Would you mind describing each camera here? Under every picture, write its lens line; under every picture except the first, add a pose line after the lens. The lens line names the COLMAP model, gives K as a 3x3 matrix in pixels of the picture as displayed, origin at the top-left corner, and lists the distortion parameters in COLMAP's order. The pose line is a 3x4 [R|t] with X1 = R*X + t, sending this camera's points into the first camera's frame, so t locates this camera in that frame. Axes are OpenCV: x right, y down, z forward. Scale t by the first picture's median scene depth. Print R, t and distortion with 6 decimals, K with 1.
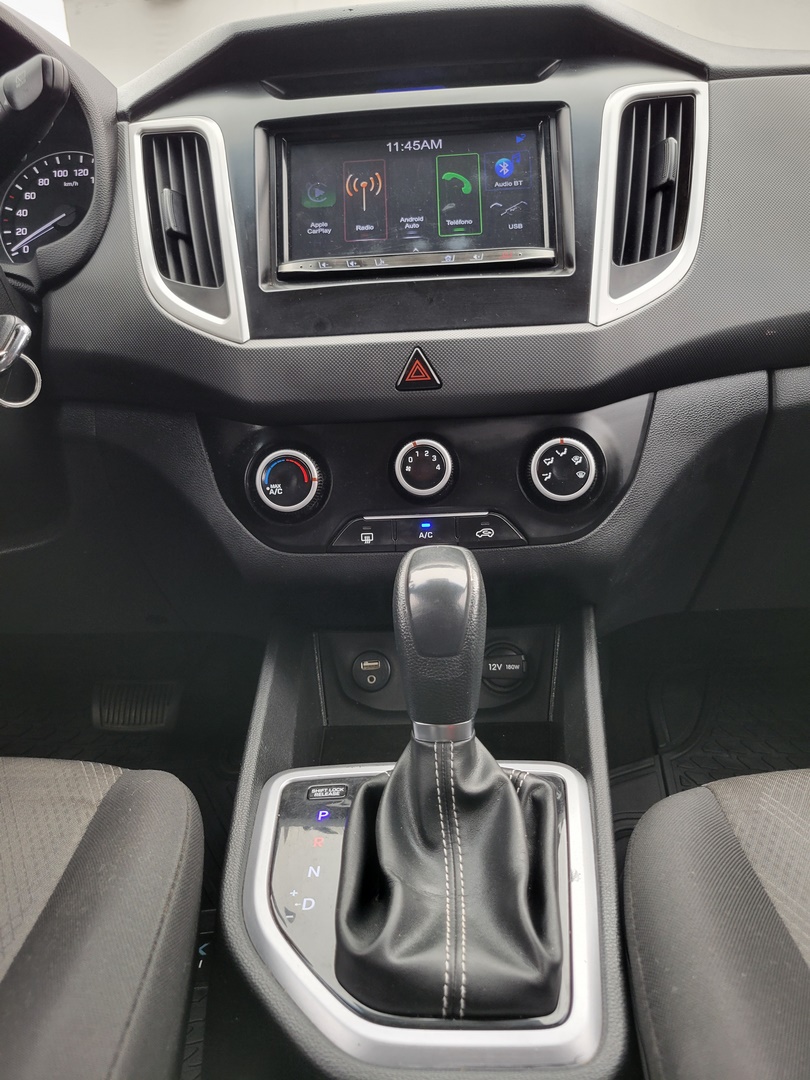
lens RADIAL K [[830.9, 0, 405.0], [0, 830.9, 540.0], [0, 0, 1]] dist [0.017771, -0.007055]
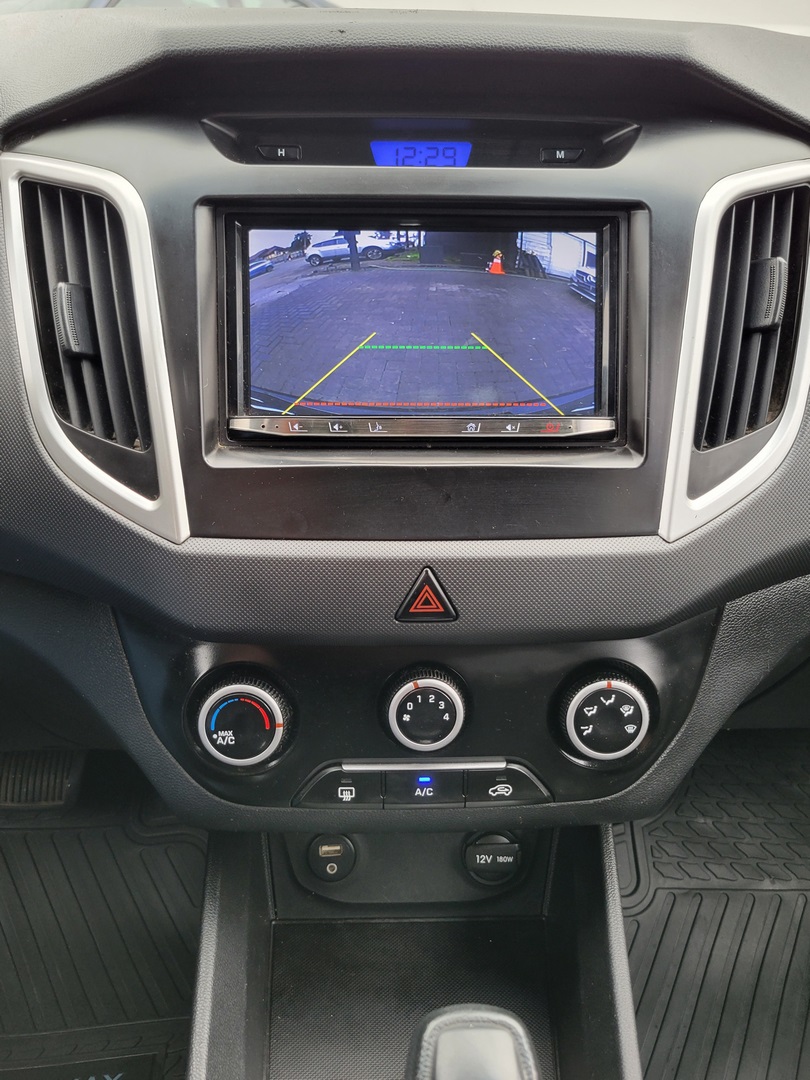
lens RADIAL K [[897.5, 0, 405.0], [0, 897.5, 540.0], [0, 0, 1]] dist [0.005278, -0.002390]
pose [[0.994615, 0.023459, 0.100953, -0.081208], [-0.040449, 0.984664, 0.169708, -0.373417], [-0.095423, -0.172878, 0.980310, 0.231347]]
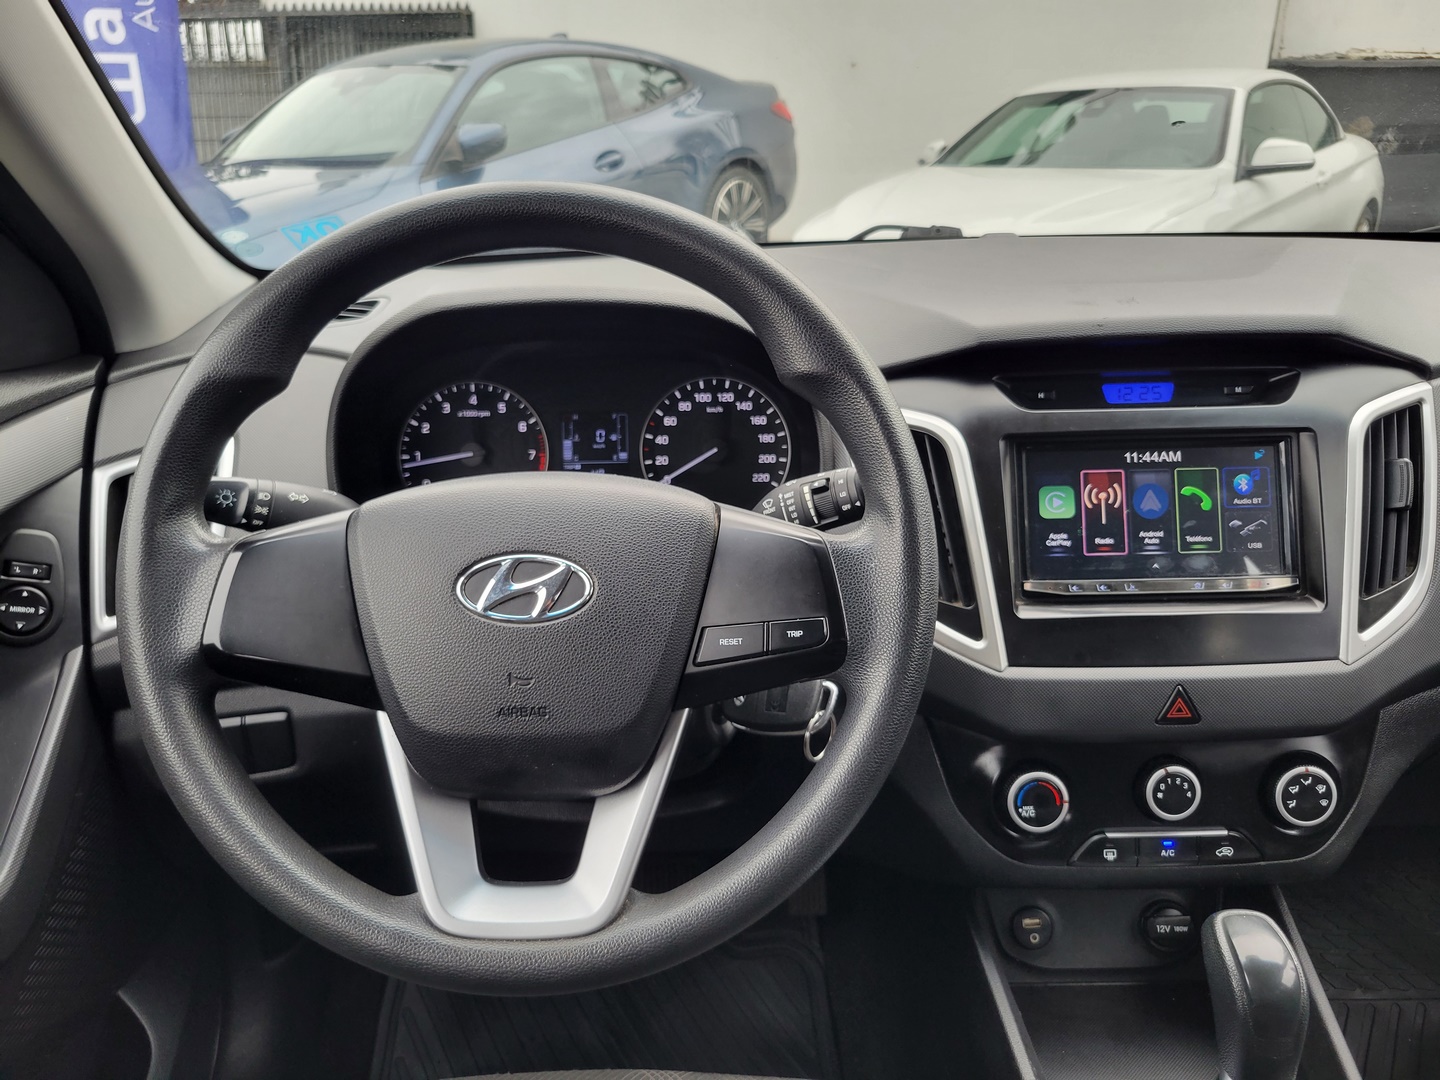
lens RADIAL K [[1106.0, 0, 702.7], [0, 1106.0, 535.9], [0, 0, 1]] dist [0.020783, -0.008508]
pose [[0.998297, 0.009876, 0.057497, -0.636350], [-0.013660, 0.997740, 0.065793, -0.482822], [-0.056717, -0.066466, 0.996175, -0.319661]]
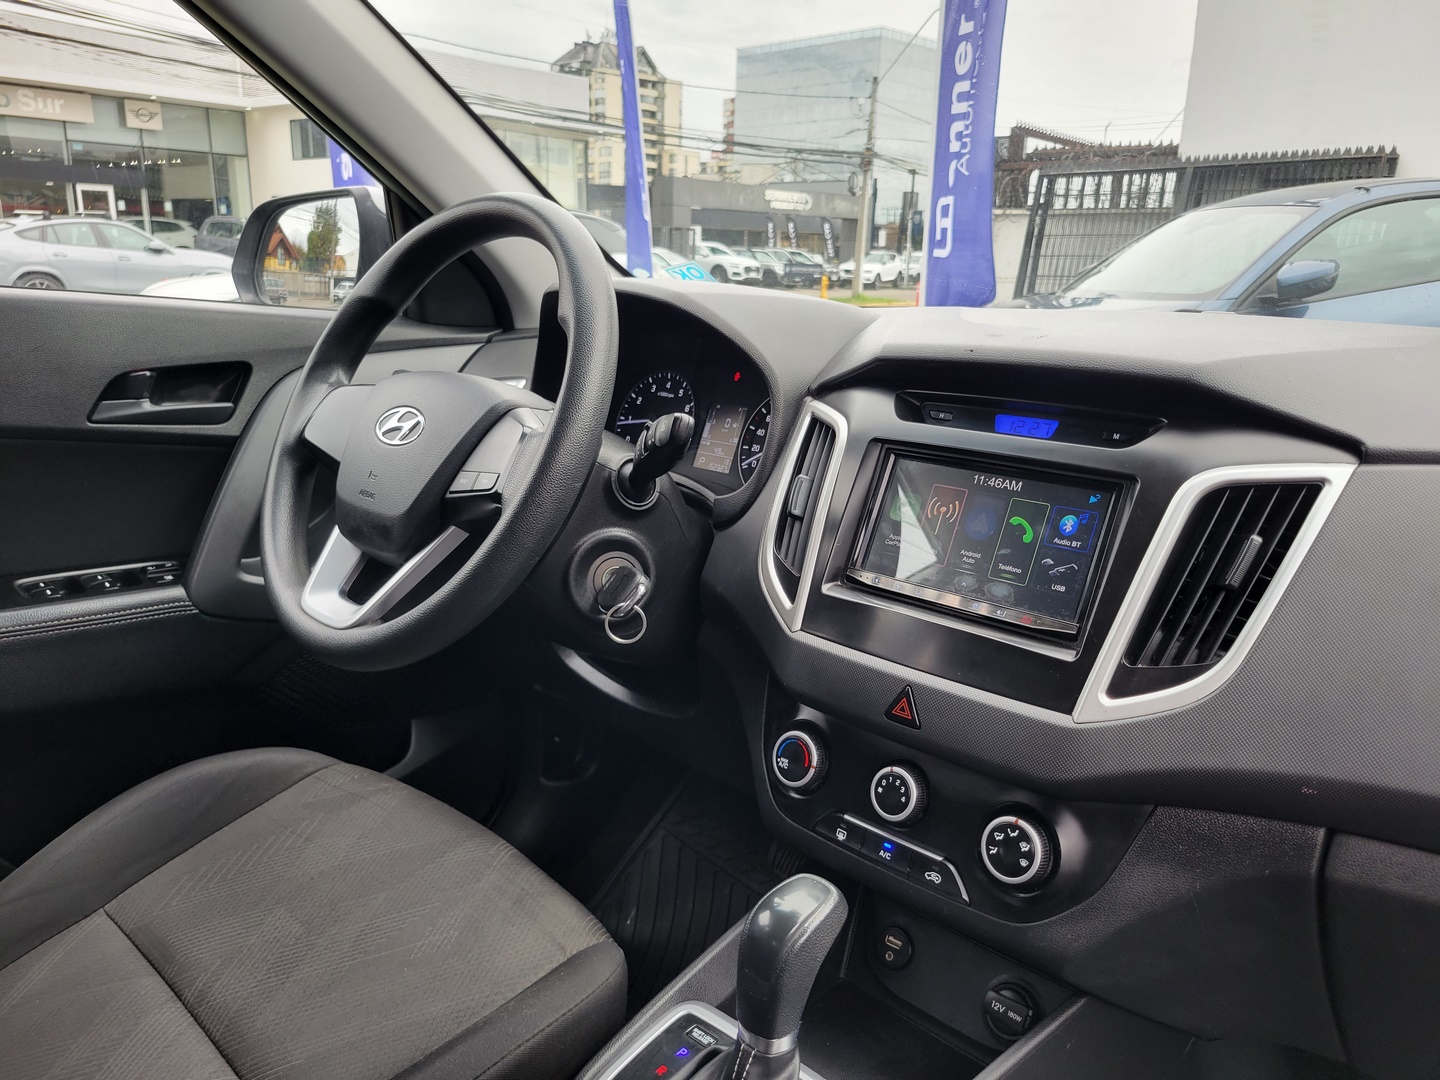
lens RADIAL K [[1100.5, 0, 720.0], [0, 1100.5, 540.0], [0, 0, 1]] dist [0.026811, -0.004163]
pose [[0.736224, 0.225651, -0.638009, 0.672127], [-0.251674, 0.966446, 0.051396, -0.409827], [0.628199, 0.122731, 0.768312, -0.254037]]
